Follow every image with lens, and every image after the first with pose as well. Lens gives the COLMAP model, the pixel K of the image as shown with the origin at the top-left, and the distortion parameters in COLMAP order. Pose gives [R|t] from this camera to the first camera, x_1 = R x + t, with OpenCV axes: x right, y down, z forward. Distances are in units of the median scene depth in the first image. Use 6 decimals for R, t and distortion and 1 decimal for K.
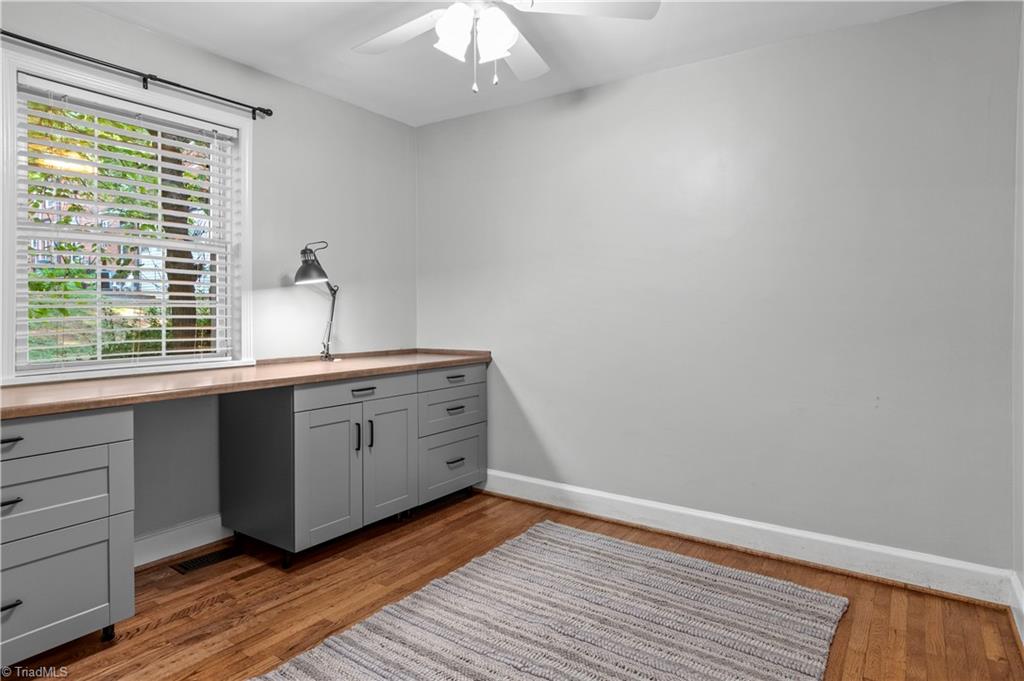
lens RADIAL K [[580.6, 0, 545.3], [0, 580.6, 314.3], [0, 0, 1]] dist [0.000066, -0.000884]
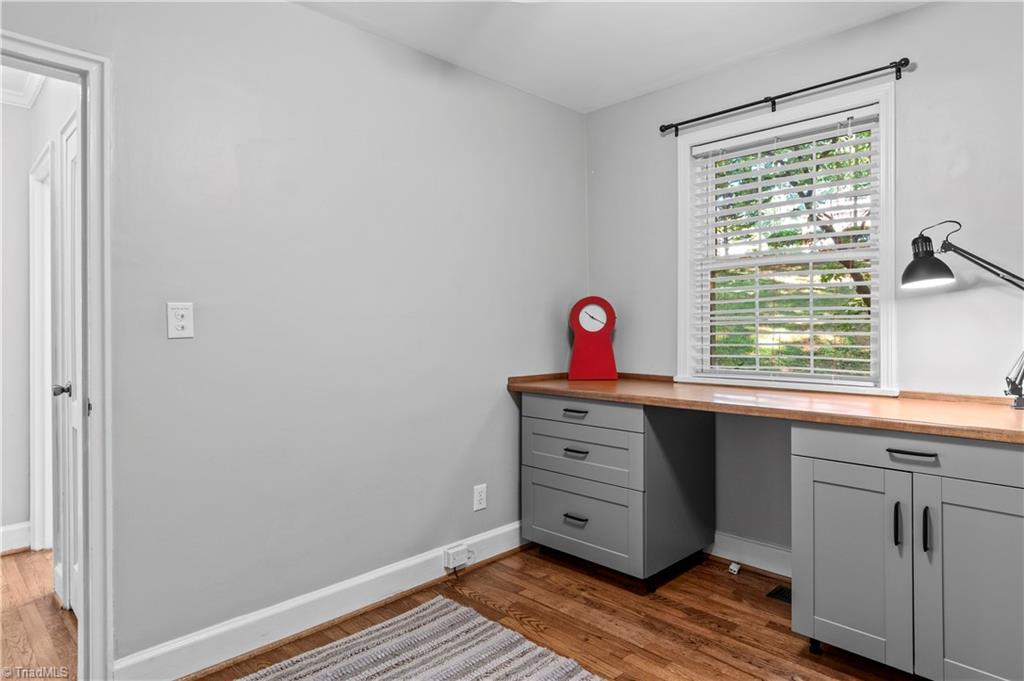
lens RADIAL K [[566.9, 0, 514.5], [0, 566.9, 326.9], [0, 0, 1]] dist [-0.003049, -0.000991]
pose [[-0.191383, -0.000948, -0.981515, 0.361936], [-0.004497, 0.999990, -0.000089, -0.003342], [0.981505, 0.004397, -0.191385, 0.694793]]
